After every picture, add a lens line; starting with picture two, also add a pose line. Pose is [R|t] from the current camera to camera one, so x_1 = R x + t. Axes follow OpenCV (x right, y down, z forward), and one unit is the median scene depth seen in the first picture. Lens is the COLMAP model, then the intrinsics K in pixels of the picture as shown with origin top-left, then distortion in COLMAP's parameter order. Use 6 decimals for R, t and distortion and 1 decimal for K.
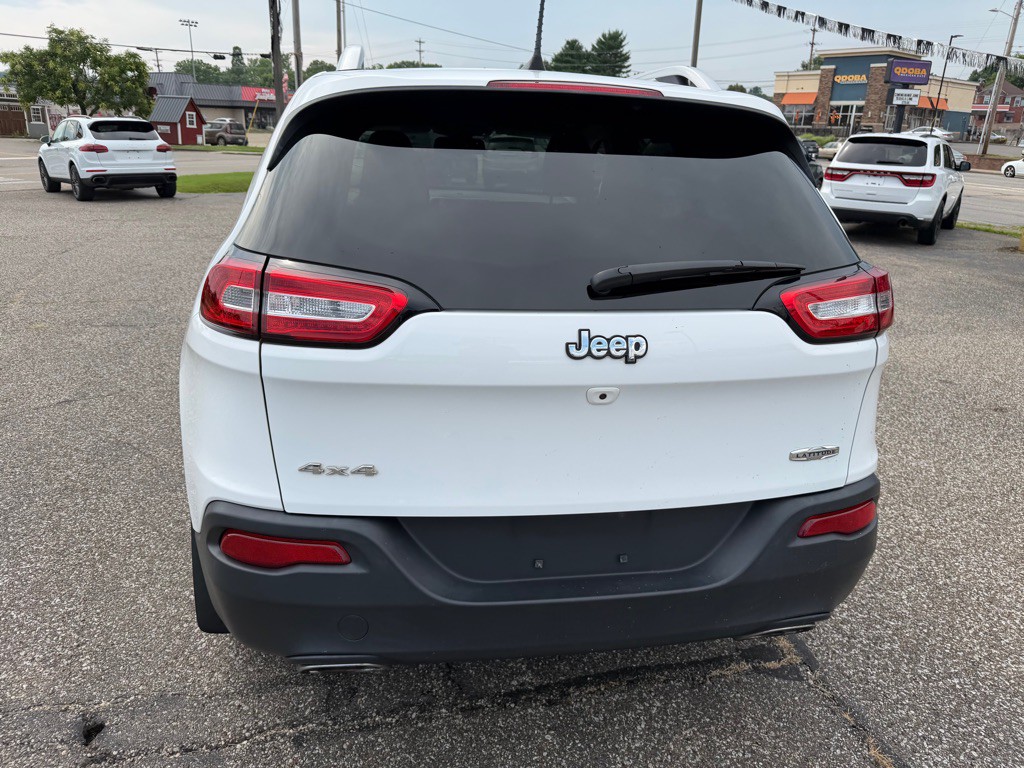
lens RADIAL K [[723.7, 0, 515.1], [0, 723.7, 371.2], [0, 0, 1]] dist [-0.000684, -0.004093]
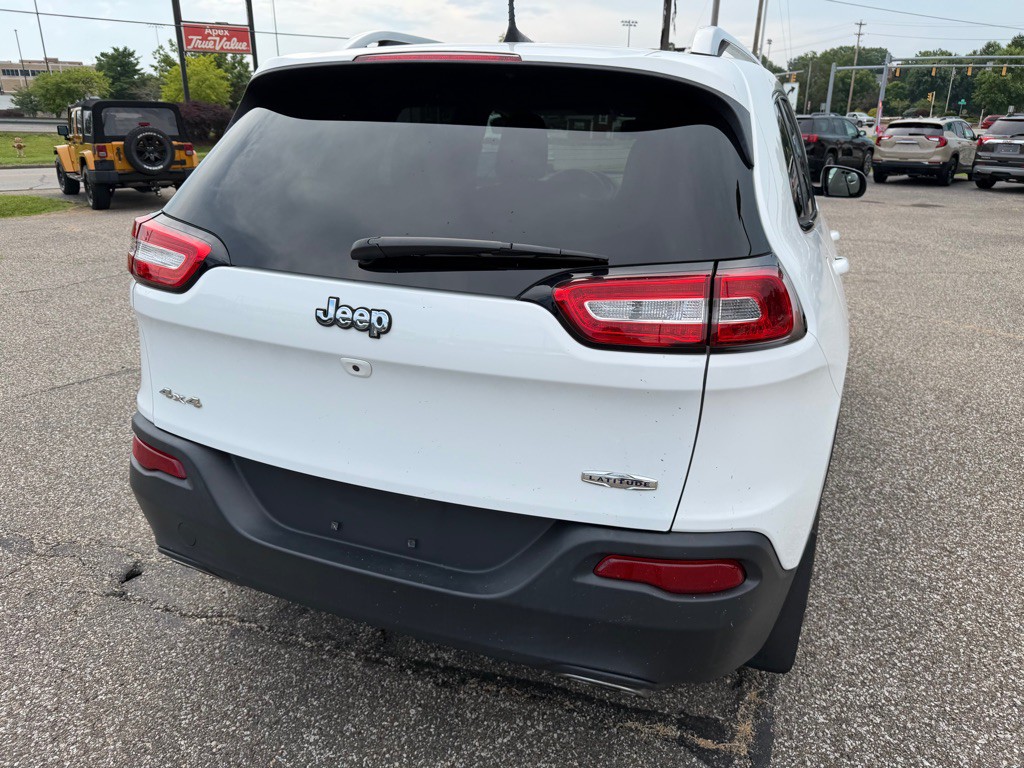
lens RADIAL K [[725.6, 0, 520.0], [0, 725.6, 371.4], [0, 0, 1]] dist [0.000561, -0.004363]
pose [[0.863628, 0.150056, -0.481278, 0.496082], [-0.145849, 0.988218, 0.046395, -0.024621], [0.482570, 0.030126, 0.875339, 0.147870]]
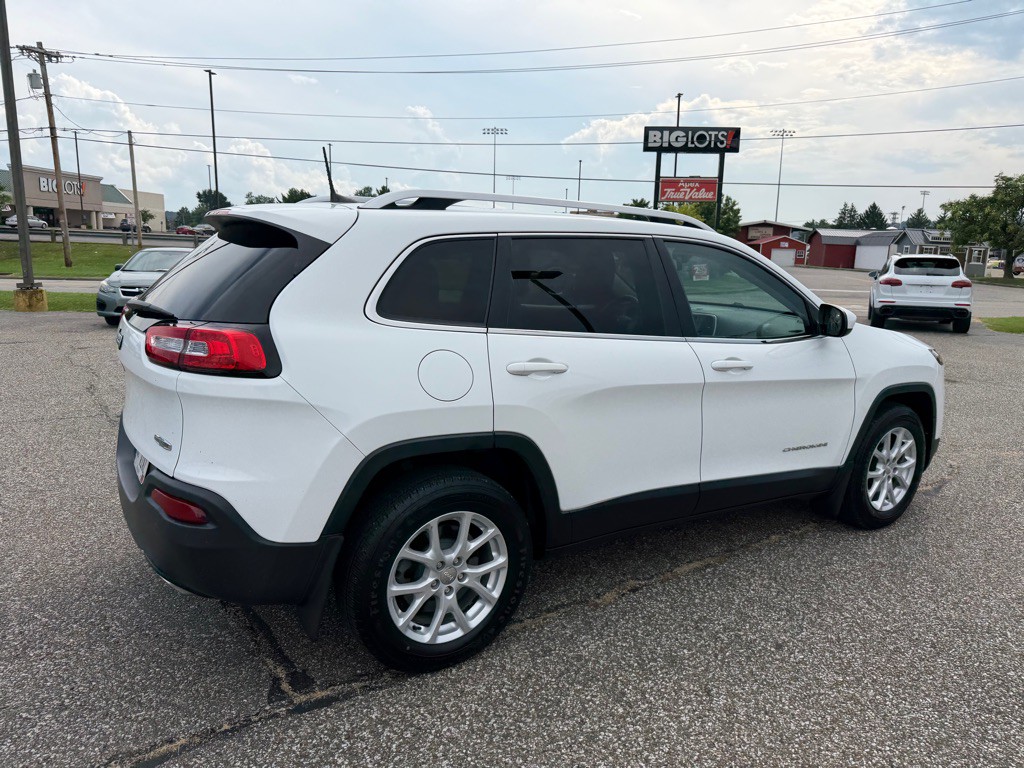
lens RADIAL K [[717.9, 0, 520.3], [0, 717.9, 376.1], [0, 0, 1]] dist [0.016881, -0.023213]
pose [[0.395165, 0.145052, -0.907086, 1.410302], [-0.303454, 0.952633, 0.020138, -0.183834], [0.867041, 0.267301, 0.420463, 0.697219]]
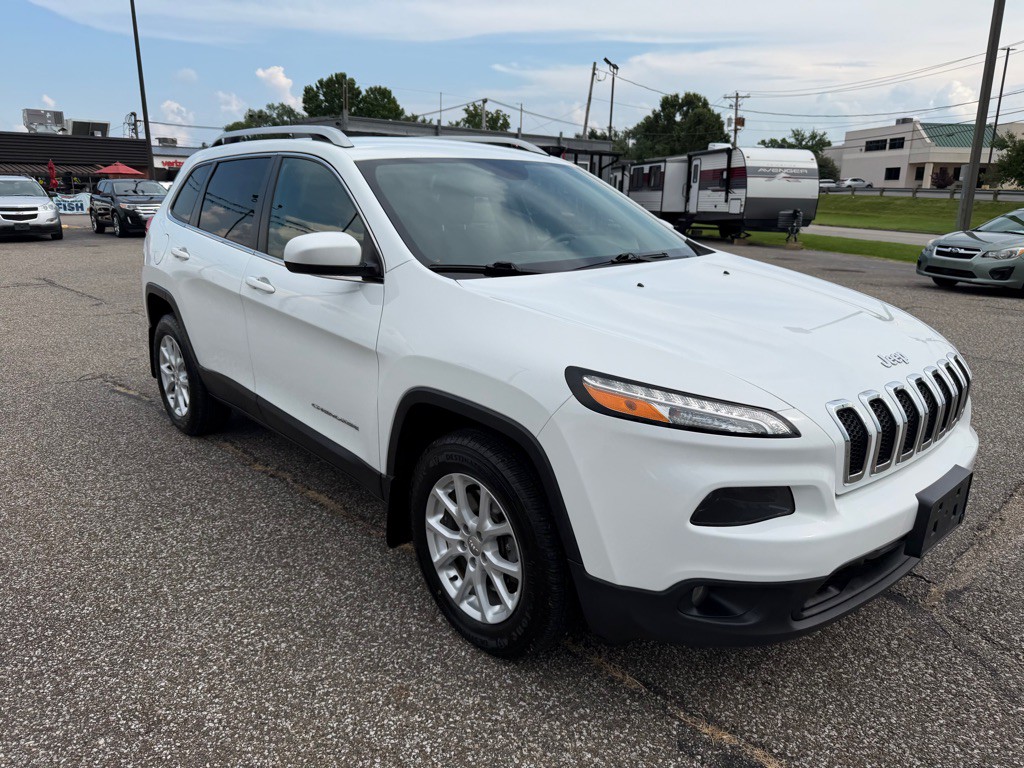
lens RADIAL K [[725.5, 0, 520.0], [0, 725.5, 384.1], [0, 0, 1]] dist [0.008315, -0.015805]
pose [[-0.841708, 0.100514, -0.530495, 0.638455], [-0.203905, 0.850588, 0.484688, -0.910079], [0.499950, 0.516137, -0.695451, 2.940619]]
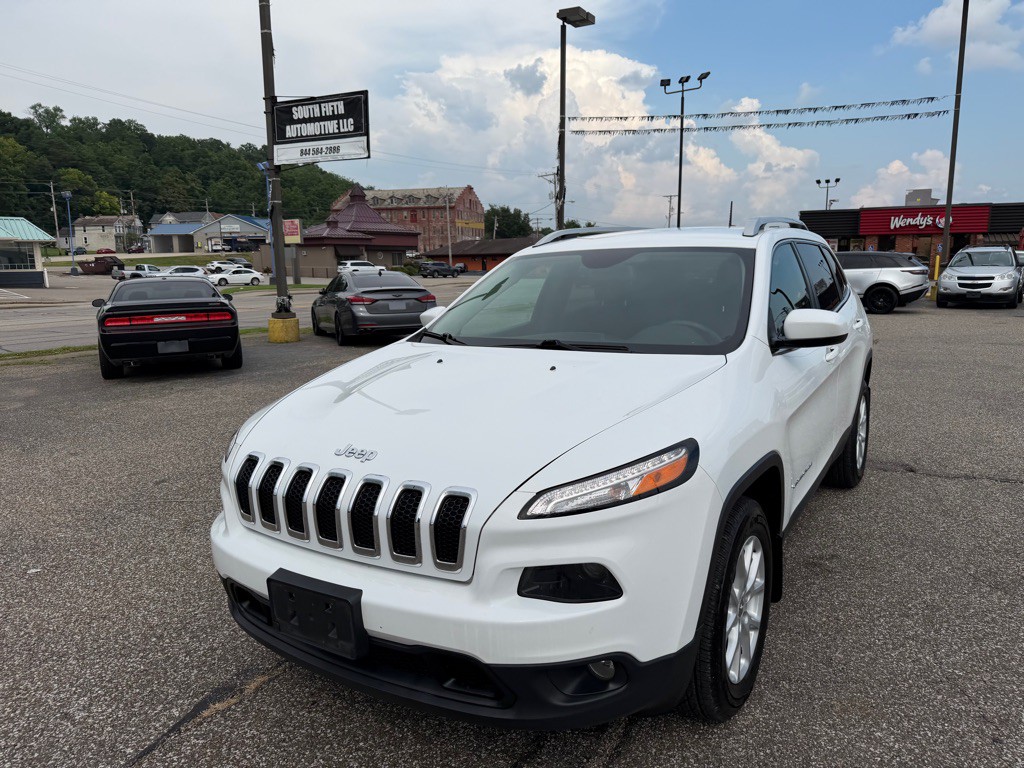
lens RADIAL K [[723.2, 0, 522.1], [0, 723.2, 387.2], [0, 0, 1]] dist [0.022101, -0.034588]
pose [[-0.744999, -0.135598, 0.653139, -1.035548], [0.201375, 0.887724, 0.413997, -1.001777], [-0.635944, 0.439953, -0.634048, 2.929424]]
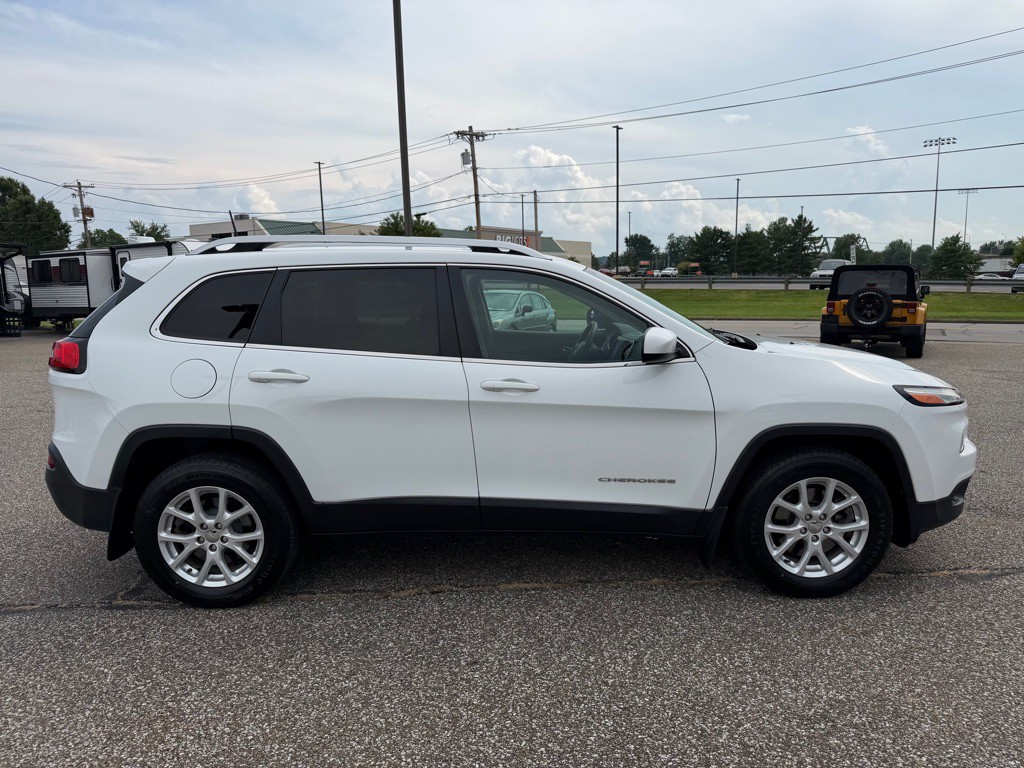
lens RADIAL K [[708.8, 0, 519.5], [0, 708.8, 399.1], [0, 0, 1]] dist [0.075500, -0.115035]
pose [[-0.153346, 0.136498, -0.978700, 1.676038], [-0.299257, 0.937491, 0.177639, -0.532829], [0.941770, 0.320123, -0.102912, 1.810518]]
